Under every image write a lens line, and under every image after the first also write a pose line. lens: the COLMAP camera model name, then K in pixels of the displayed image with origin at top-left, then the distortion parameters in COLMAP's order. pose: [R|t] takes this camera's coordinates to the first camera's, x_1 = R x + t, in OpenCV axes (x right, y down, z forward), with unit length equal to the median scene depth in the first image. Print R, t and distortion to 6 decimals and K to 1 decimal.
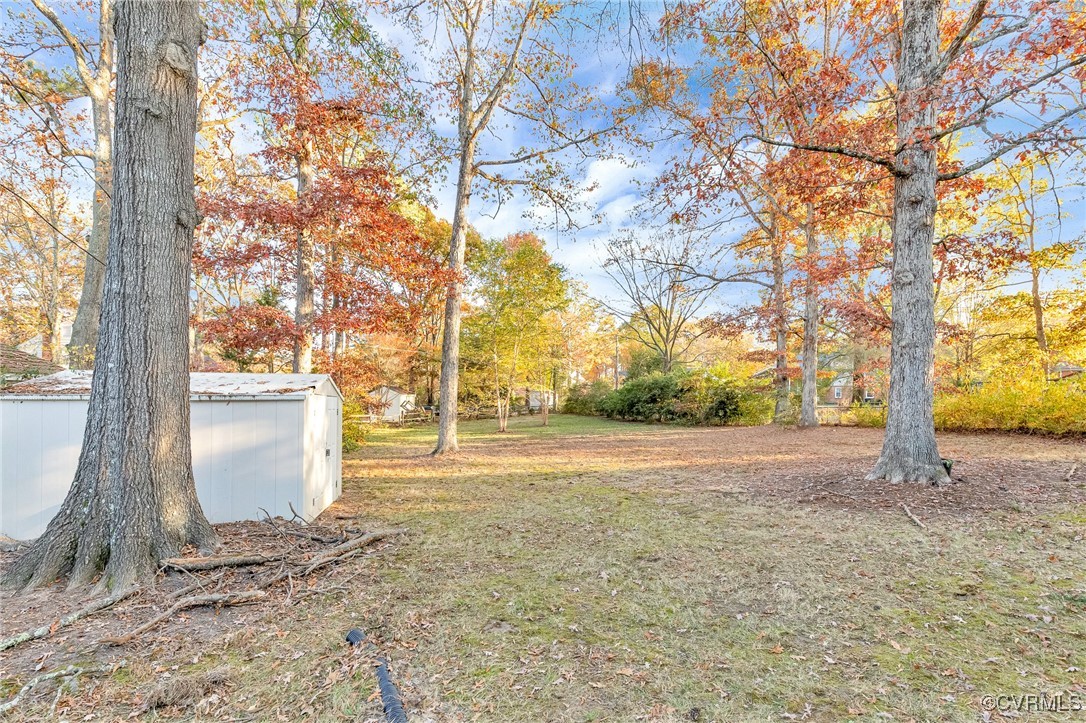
lens RADIAL K [[509.8, 0, 535.1], [0, 509.8, 404.9], [0, 0, 1]] dist [0.012406, -0.001230]
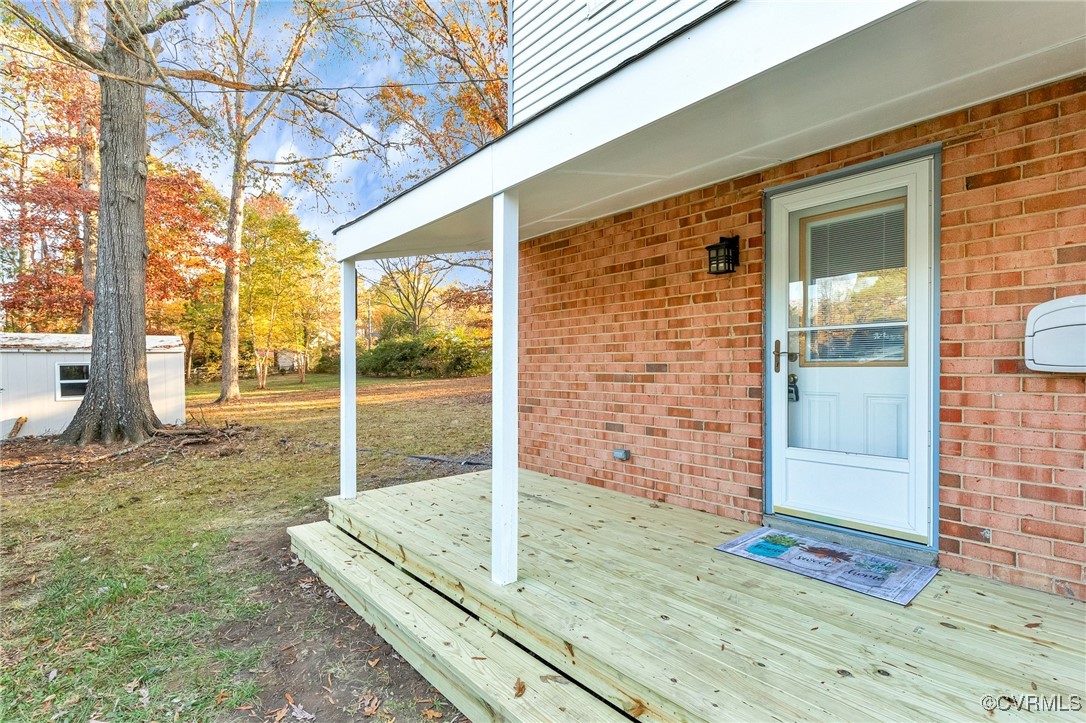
lens RADIAL K [[509.8, 0, 546.0], [0, 509.8, 368.6], [0, 0, 1]] dist [0.012406, -0.001230]
pose [[0.878498, -0.021561, 0.477260, -0.047771], [0.019142, 0.999767, 0.009930, 0.010275], [-0.477363, 0.000412, 0.878706, -0.210360]]
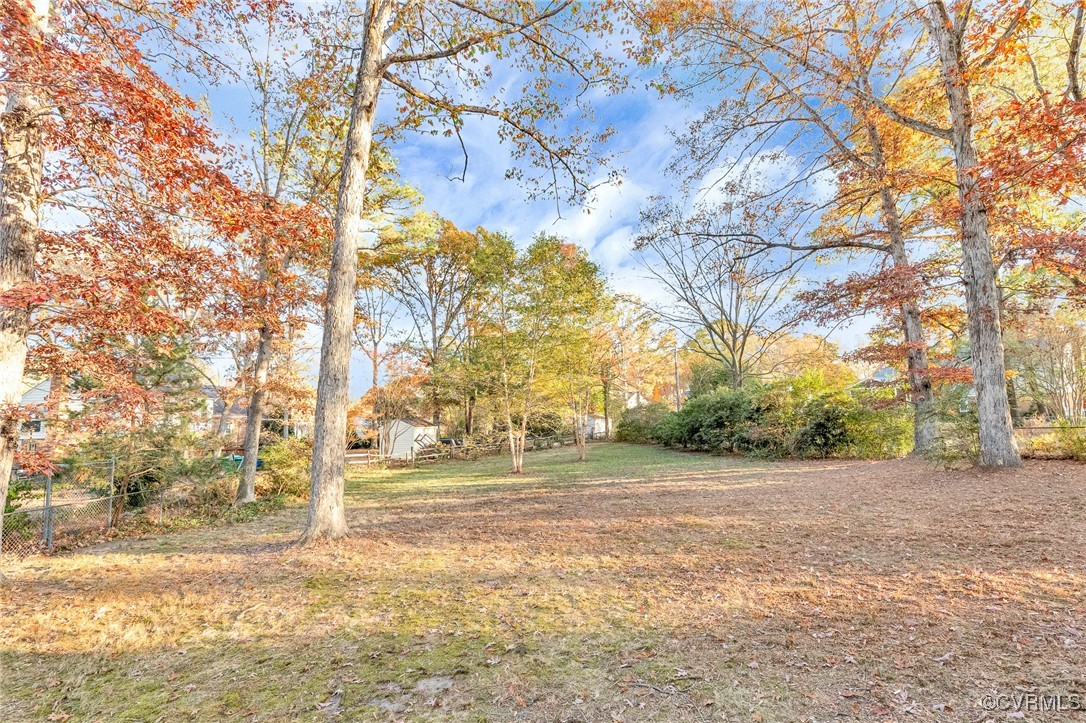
lens RADIAL K [[509.8, 0, 534.6], [0, 509.8, 373.3], [0, 0, 1]] dist [0.012406, -0.001230]
pose [[0.990462, -0.047923, -0.129186, 0.069347], [0.033076, 0.992848, -0.114712, -0.007268], [0.133760, 0.109345, 0.984963, 0.237369]]
